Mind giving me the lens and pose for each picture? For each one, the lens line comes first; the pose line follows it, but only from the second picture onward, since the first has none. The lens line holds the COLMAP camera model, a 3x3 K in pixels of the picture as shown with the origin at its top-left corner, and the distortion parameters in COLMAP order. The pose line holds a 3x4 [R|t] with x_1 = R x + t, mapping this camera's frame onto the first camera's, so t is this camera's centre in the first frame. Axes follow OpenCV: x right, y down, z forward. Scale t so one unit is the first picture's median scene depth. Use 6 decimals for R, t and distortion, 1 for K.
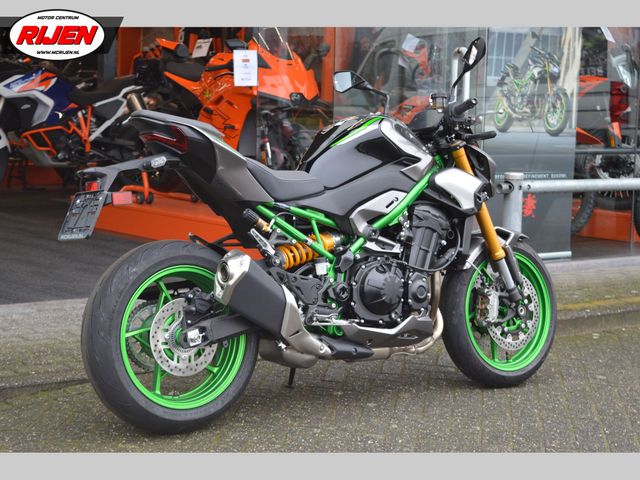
lens RADIAL K [[1381.6, 0, 322.4], [0, 1381.6, 240.5], [0, 0, 1]] dist [0.181989, 0.000000]
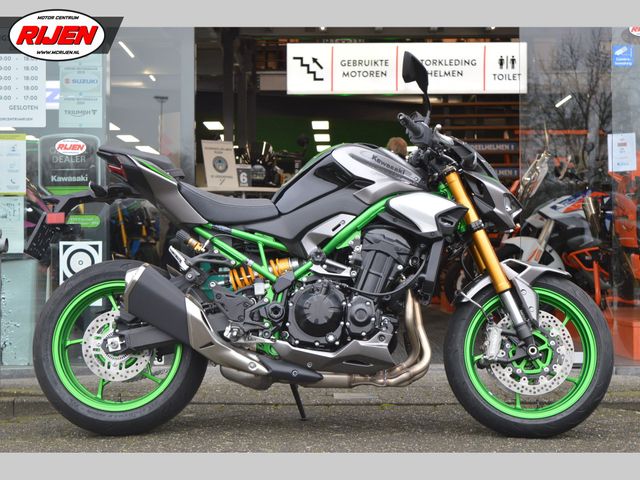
lens RADIAL K [[1504.4, 0, 321.1], [0, 1504.4, 239.6], [0, 0, 1]] dist [0.129745, 0.000000]
pose [[0.781226, -0.040923, -0.622906, 0.714886], [-0.045175, 0.991526, -0.121797, 0.115174], [0.622612, 0.123290, 0.772757, 0.155353]]
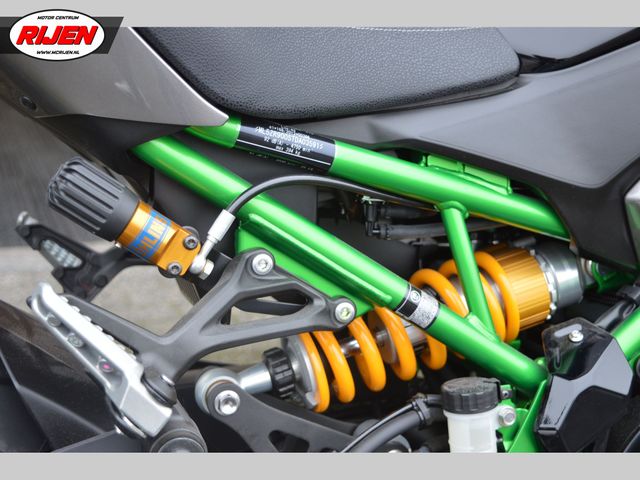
lens RADIAL K [[953.2, 0, 321.1], [0, 953.2, 240.6], [0, 0, 1]] dist [0.018348, 0.000000]
pose [[0.958259, 0.077444, -0.275212, 0.015322], [-0.038067, 0.988604, 0.145647, -0.030310], [0.283355, -0.129091, 0.950287, 0.830665]]
